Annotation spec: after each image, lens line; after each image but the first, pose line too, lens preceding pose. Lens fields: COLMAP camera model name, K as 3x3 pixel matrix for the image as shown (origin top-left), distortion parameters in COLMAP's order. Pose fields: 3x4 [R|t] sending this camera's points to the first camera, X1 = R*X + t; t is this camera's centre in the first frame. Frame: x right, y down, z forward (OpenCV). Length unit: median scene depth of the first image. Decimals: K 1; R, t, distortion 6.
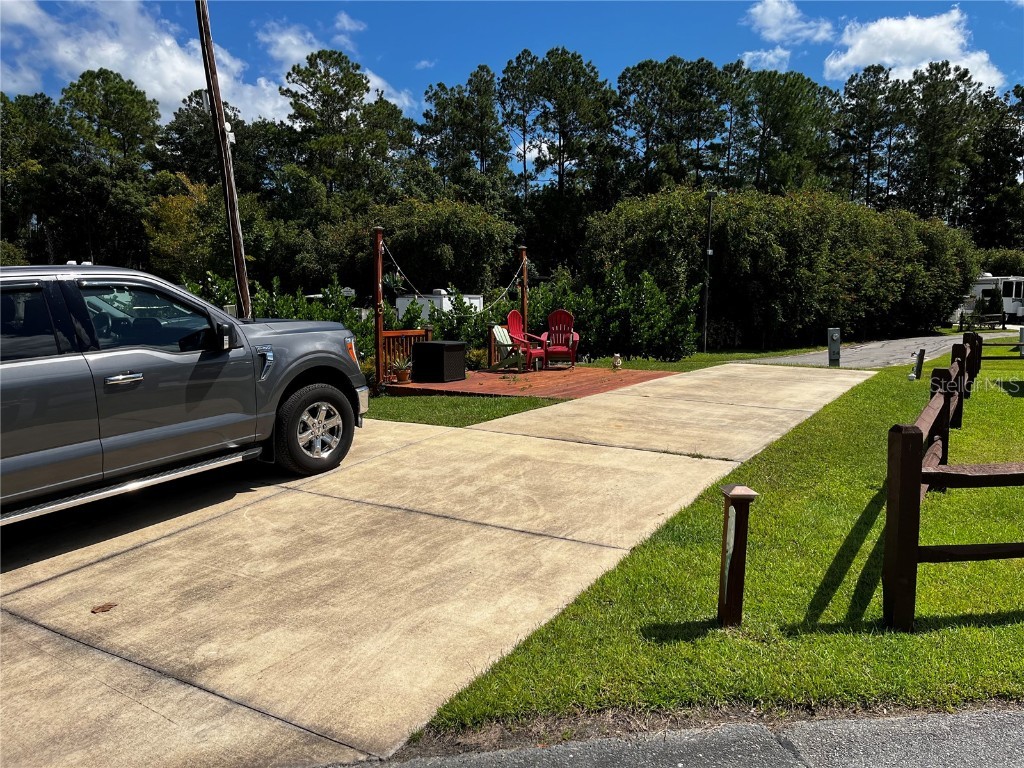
lens RADIAL K [[775.7, 0, 499.4], [0, 775.7, 375.3], [0, 0, 1]] dist [0.070283, -0.093583]
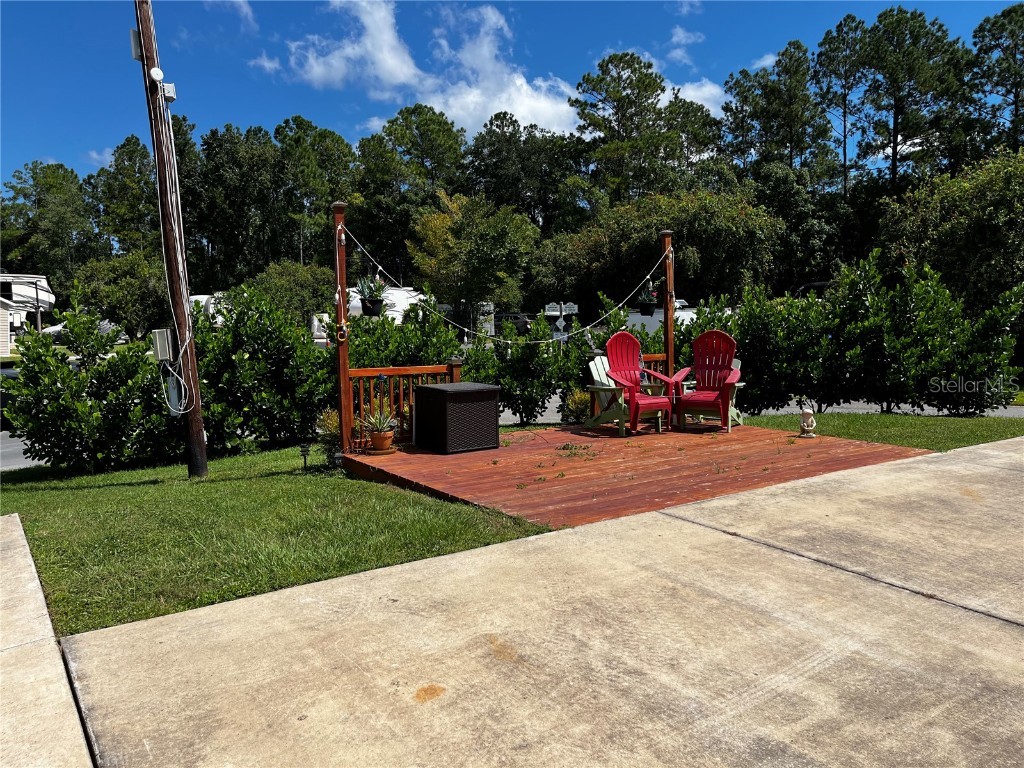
lens RADIAL K [[775.7, 0, 508.6], [0, 775.7, 376.4], [0, 0, 1]] dist [0.070283, -0.093583]
pose [[0.916972, 0.017655, -0.398562, 0.042371], [-0.025451, 0.999574, -0.014277, -0.008808], [0.398140, 0.023235, 0.917030, 0.094271]]
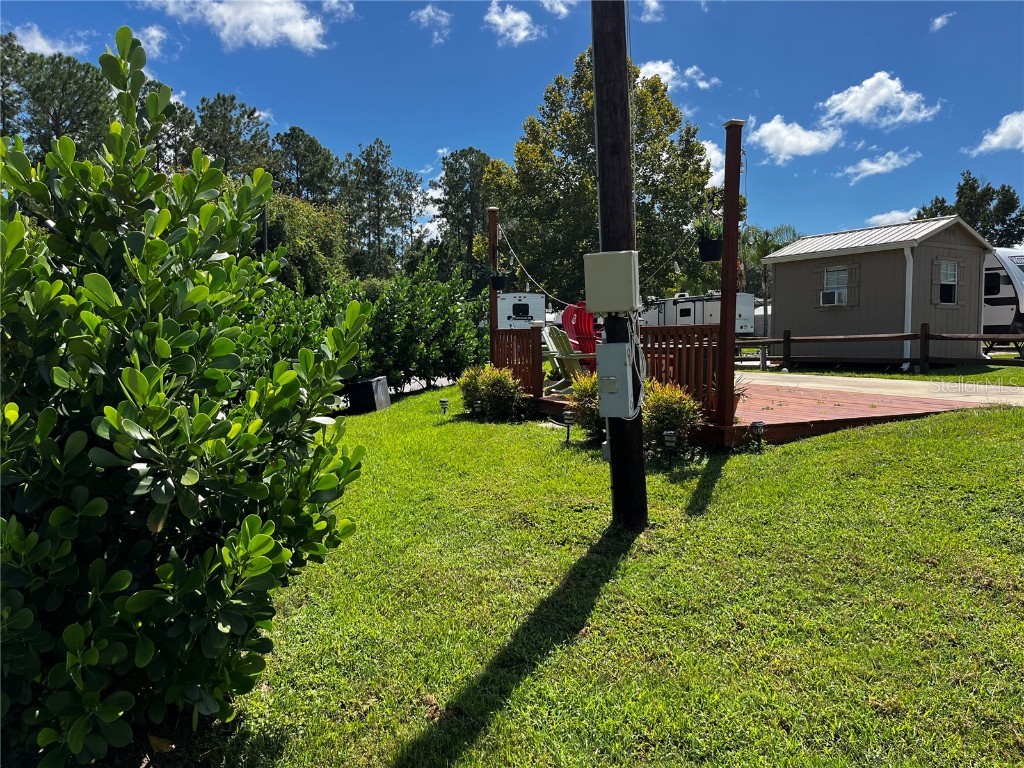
lens RADIAL K [[775.7, 0, 496.6], [0, 775.7, 391.8], [0, 0, 1]] dist [0.070283, -0.093583]
pose [[0.538334, -0.072984, 0.839566, -0.131158], [0.093313, 0.995279, 0.026687, -0.008408], [-0.837550, 0.063975, 0.542603, 0.170320]]
